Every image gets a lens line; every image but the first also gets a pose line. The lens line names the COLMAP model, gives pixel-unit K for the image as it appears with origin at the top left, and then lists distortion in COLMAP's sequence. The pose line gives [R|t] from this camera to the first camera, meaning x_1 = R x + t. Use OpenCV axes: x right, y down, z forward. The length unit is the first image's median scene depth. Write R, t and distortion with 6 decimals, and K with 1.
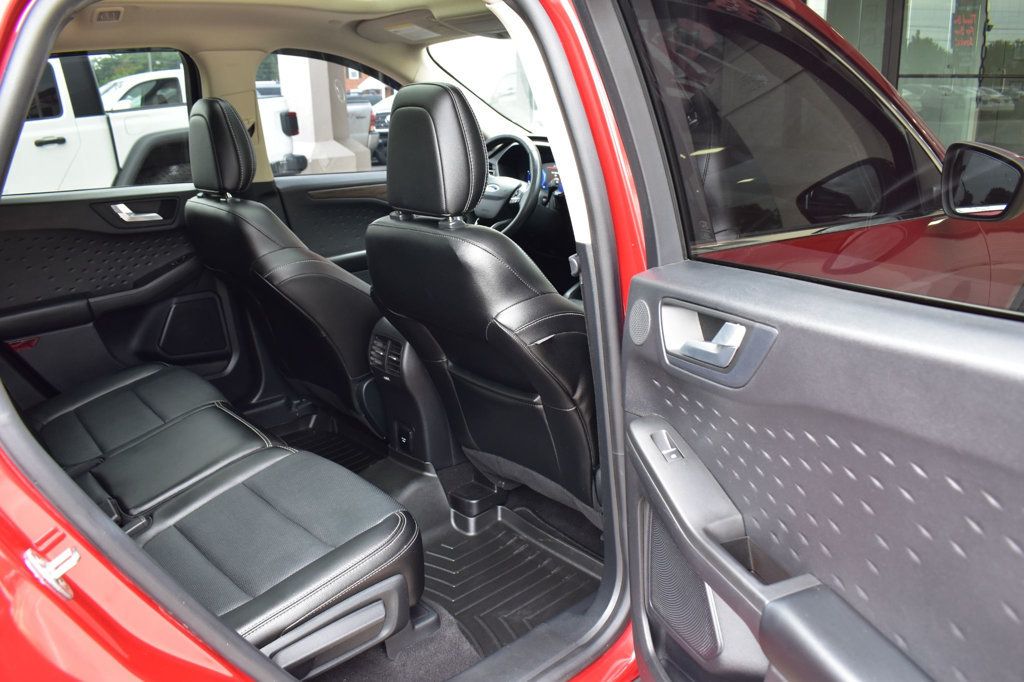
lens RADIAL K [[799.0, 0, 512.0], [0, 799.0, 341.0], [0, 0, 1]] dist [-0.099826, 0.019060]
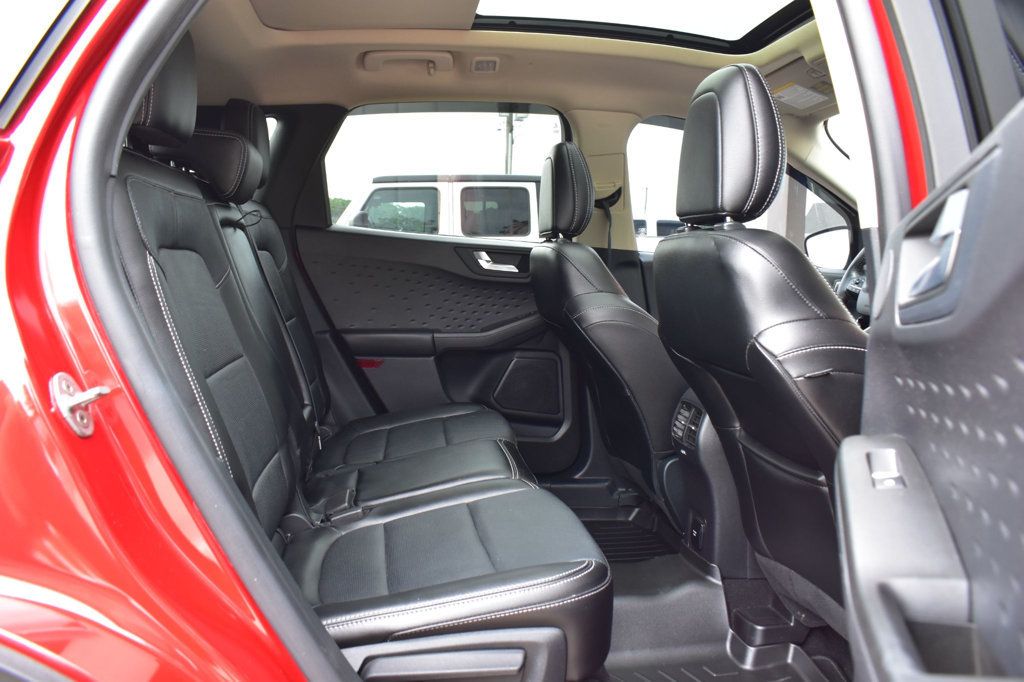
lens RADIAL K [[799.0, 0, 512.0], [0, 799.0, 341.0], [0, 0, 1]] dist [-0.099826, 0.019060]
pose [[0.834152, 0.107622, -0.540933, 0.133531], [-0.216758, 0.965828, -0.142097, 0.090814], [0.507156, 0.235782, 0.828975, 0.172203]]
